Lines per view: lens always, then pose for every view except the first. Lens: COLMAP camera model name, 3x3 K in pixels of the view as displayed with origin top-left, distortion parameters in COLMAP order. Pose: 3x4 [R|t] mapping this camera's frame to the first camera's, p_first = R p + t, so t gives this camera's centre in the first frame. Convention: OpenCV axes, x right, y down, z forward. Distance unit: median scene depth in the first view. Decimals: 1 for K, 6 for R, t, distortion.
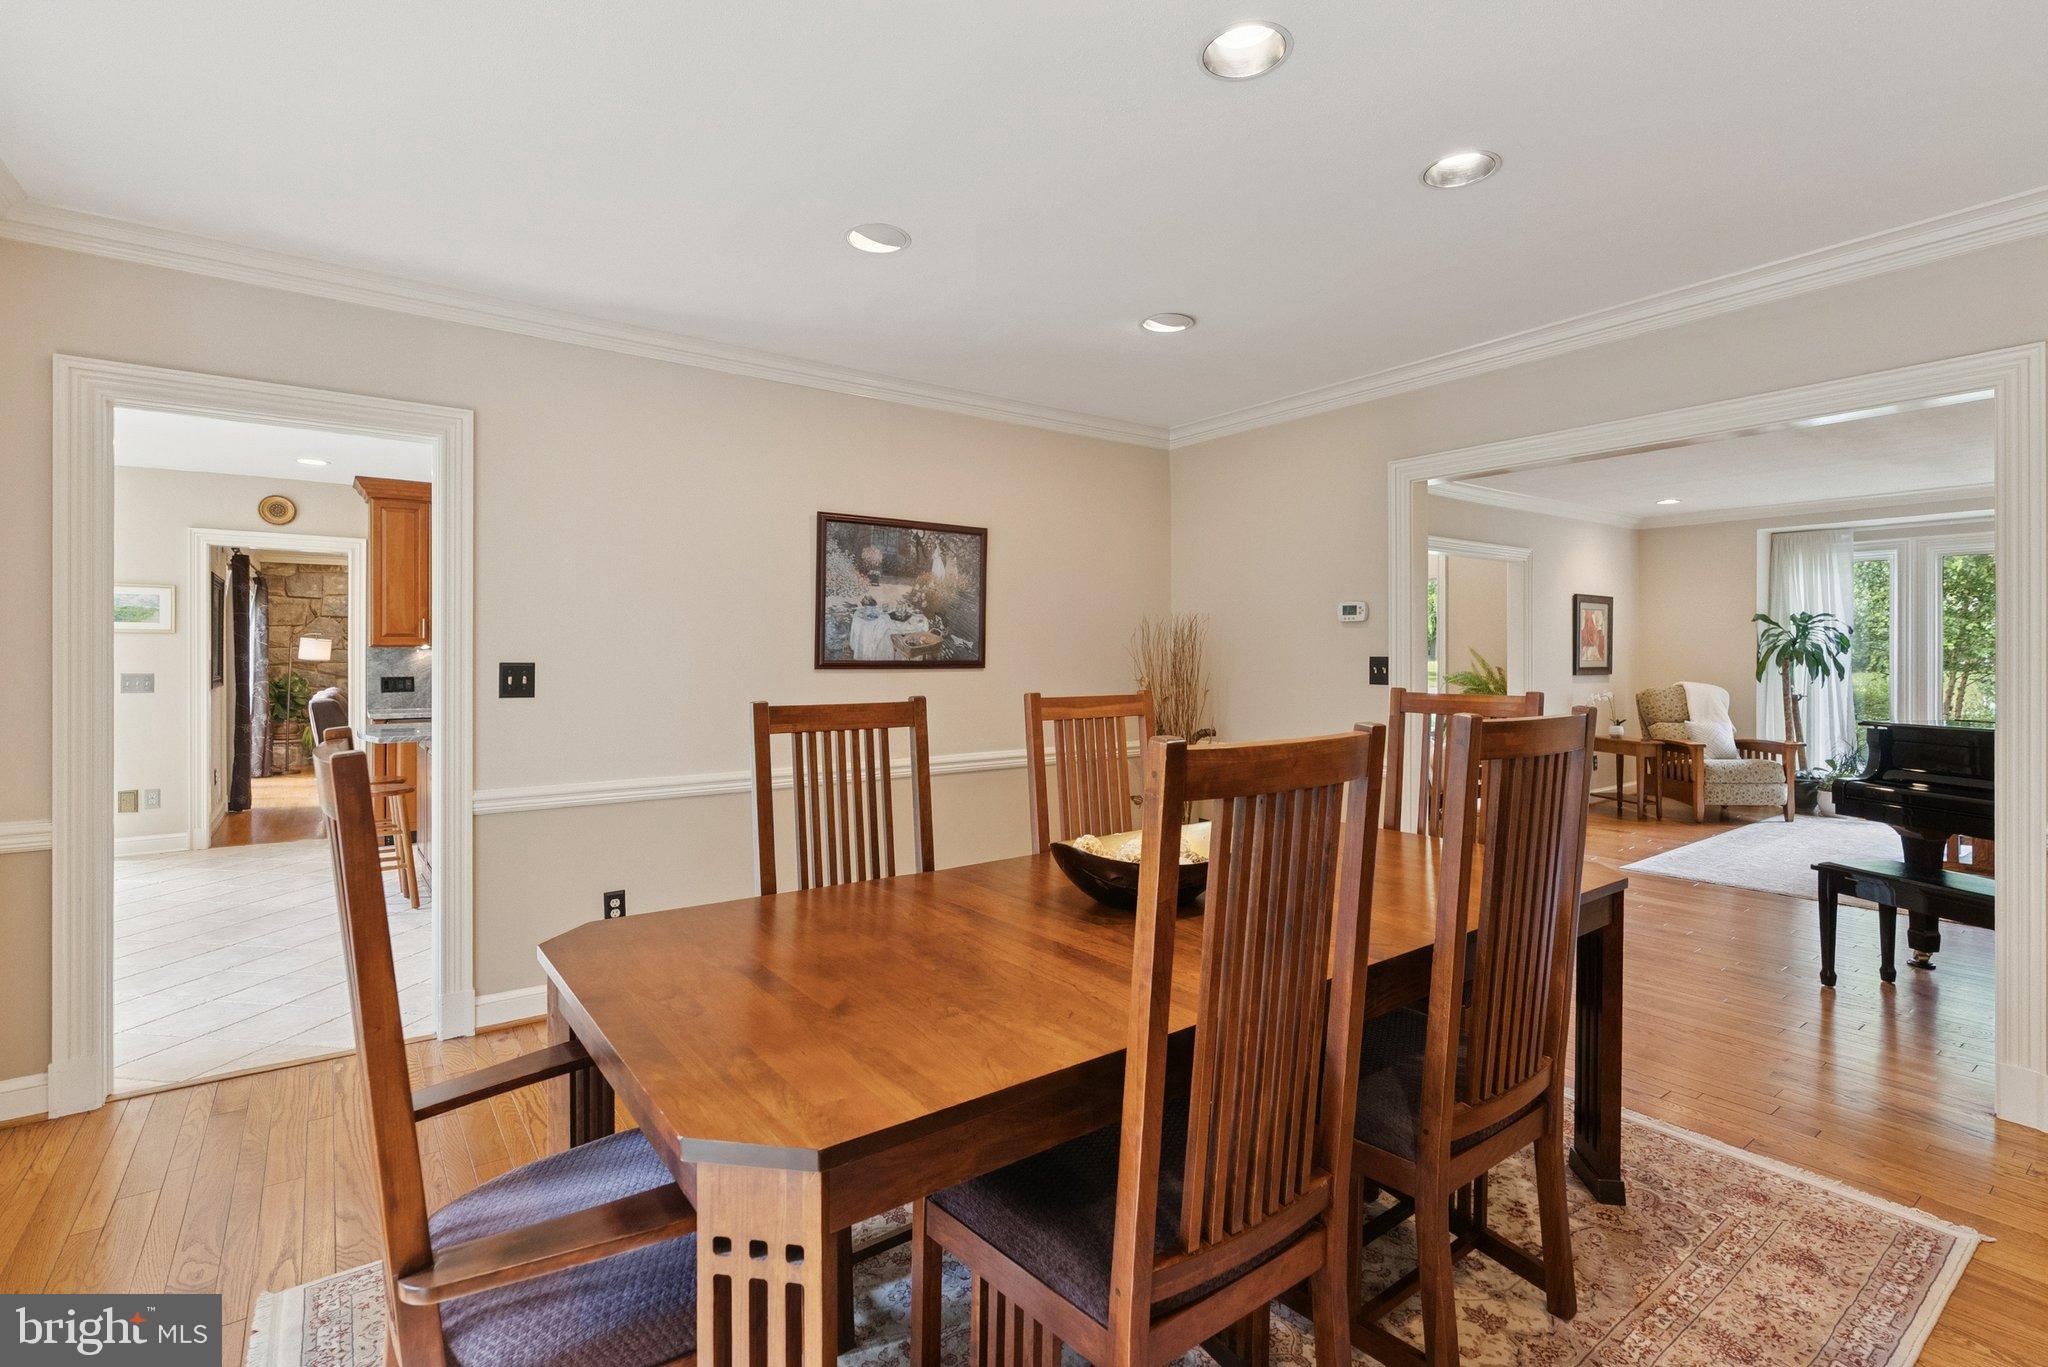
lens RADIAL K [[908.8, 0, 967.3], [0, 908.8, 654.2], [0, 0, 1]] dist [0.000139, 0.000249]
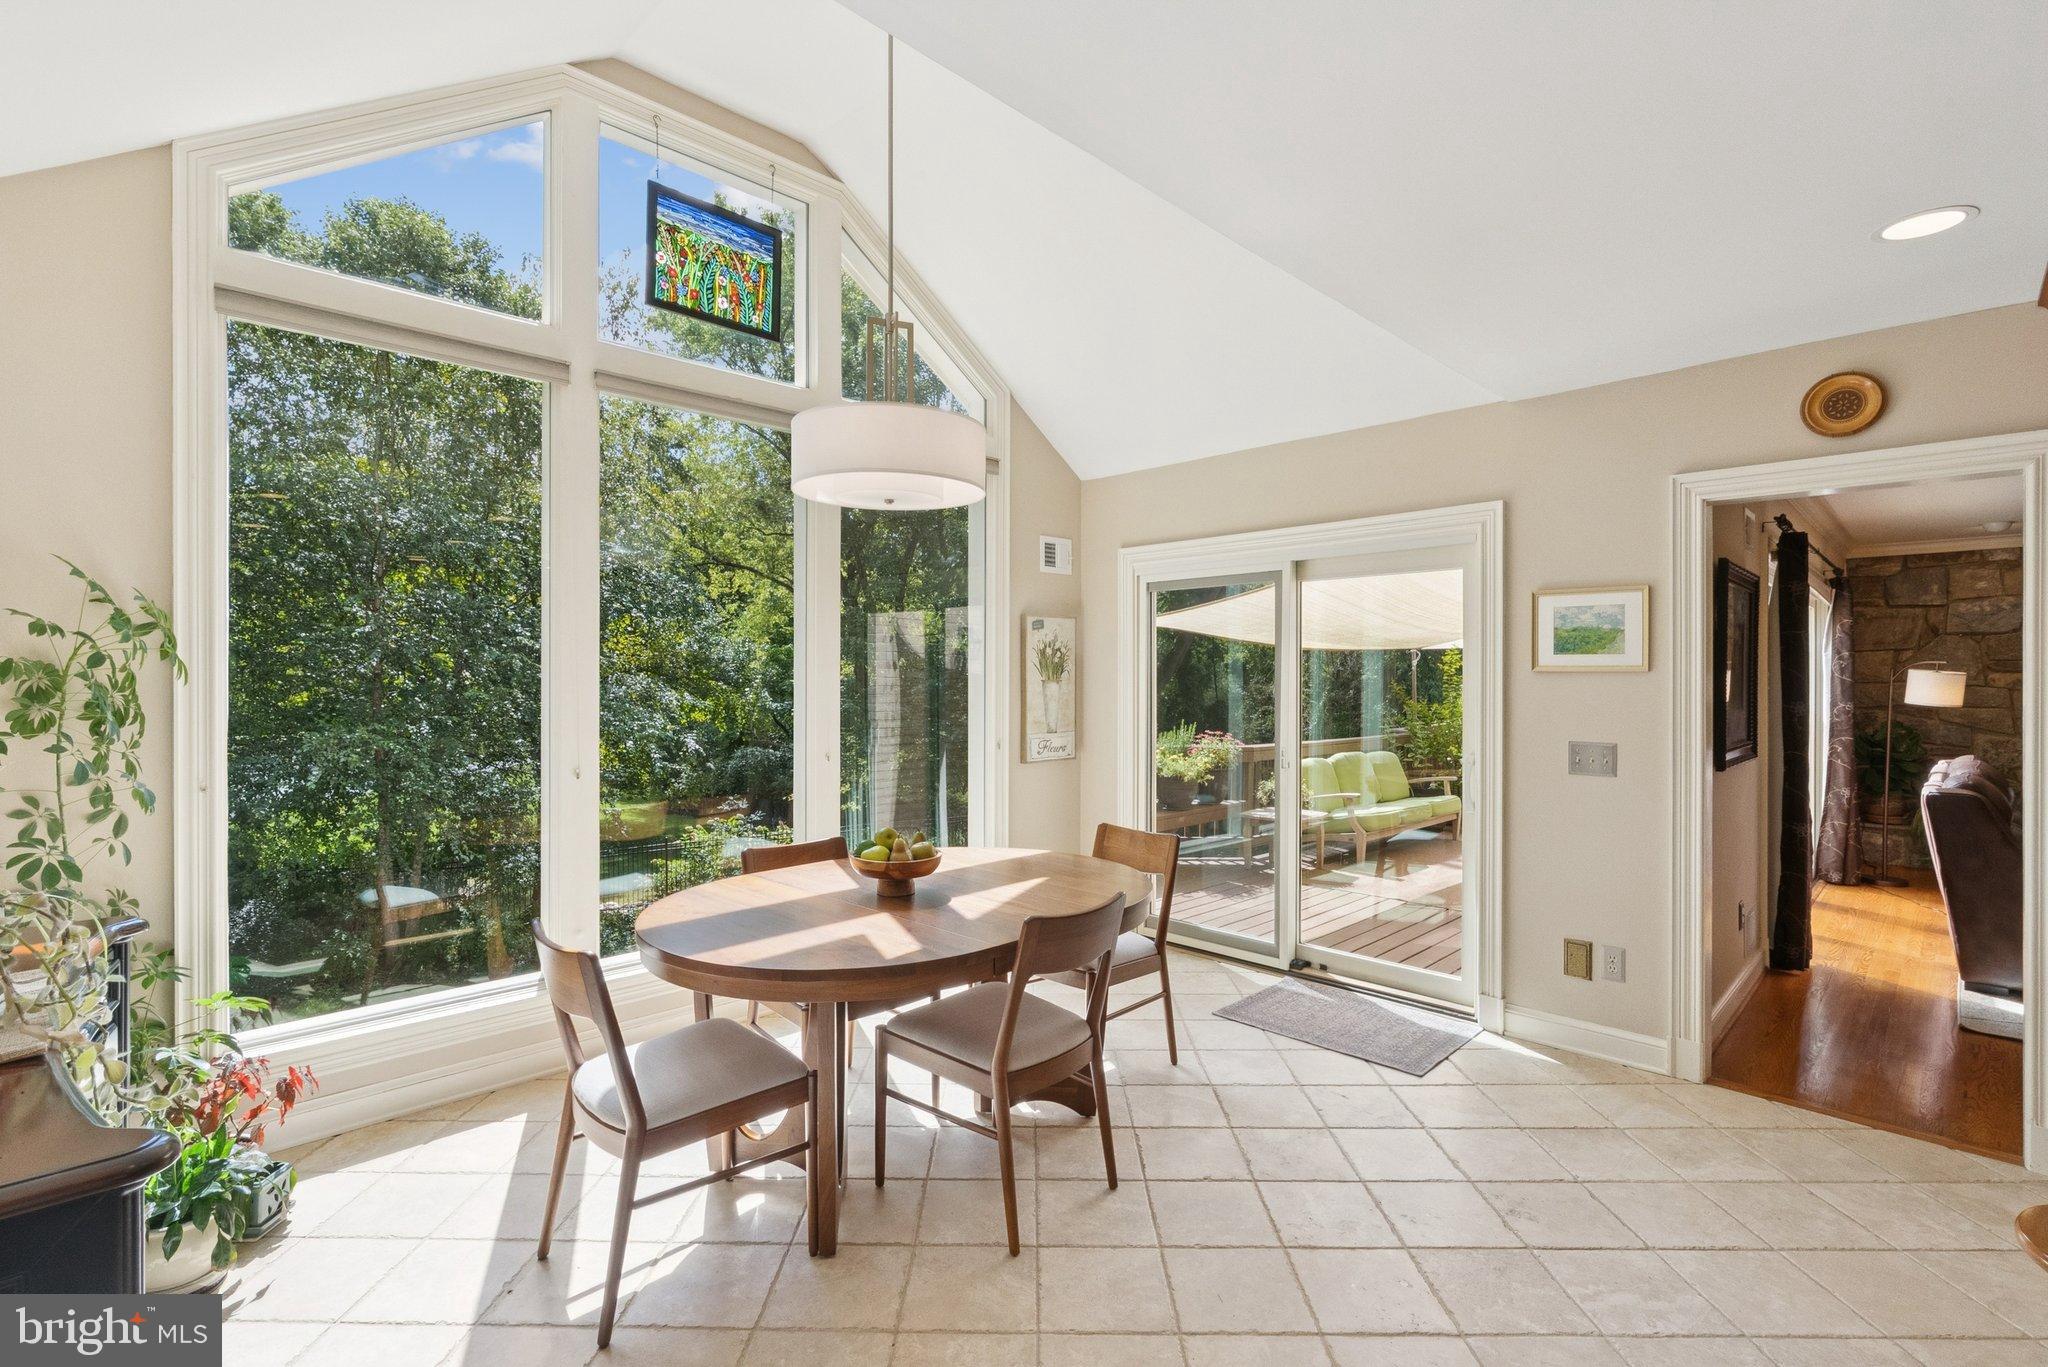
lens RADIAL K [[960.7, 0, 1024.0], [0, 960.7, 683.5], [0, 0, 1]] dist [-0.002324, 0.000120]
pose [[0.187615, 0.002926, -0.982238, -0.284311], [-0.001009, 0.999996, 0.002786, -0.013314], [0.982242, 0.000469, 0.187617, 0.396373]]
